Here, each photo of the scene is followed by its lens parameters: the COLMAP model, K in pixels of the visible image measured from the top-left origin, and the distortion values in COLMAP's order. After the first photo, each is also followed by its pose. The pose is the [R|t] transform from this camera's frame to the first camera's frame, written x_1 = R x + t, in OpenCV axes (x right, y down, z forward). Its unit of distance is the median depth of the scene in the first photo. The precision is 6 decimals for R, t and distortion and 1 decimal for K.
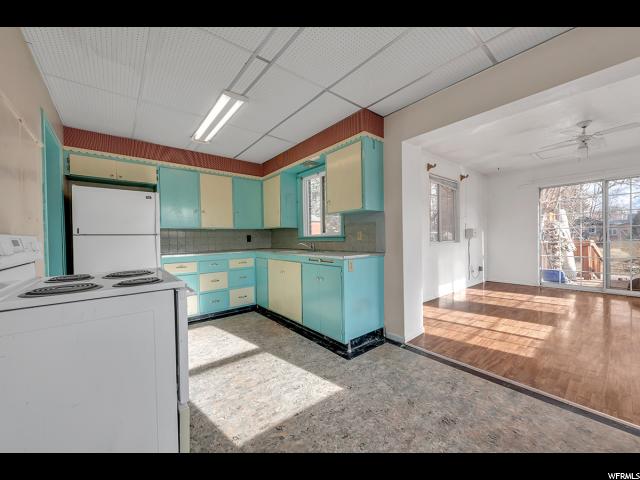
lens RADIAL K [[248.1, 0, 319.4], [0, 248.1, 239.5], [0, 0, 1]] dist [0.002361, -0.000506]
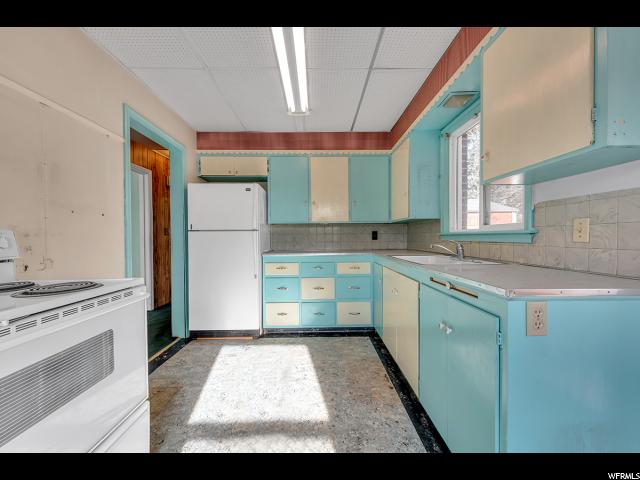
lens RADIAL K [[248.1, 0, 318.7], [0, 248.1, 239.9], [0, 0, 1]] dist [0.002361, -0.000506]
pose [[0.784218, 0.017698, -0.620232, 0.066565], [-0.008833, 0.999810, 0.017360, -0.002066], [0.620422, -0.008136, 0.784226, 0.364932]]
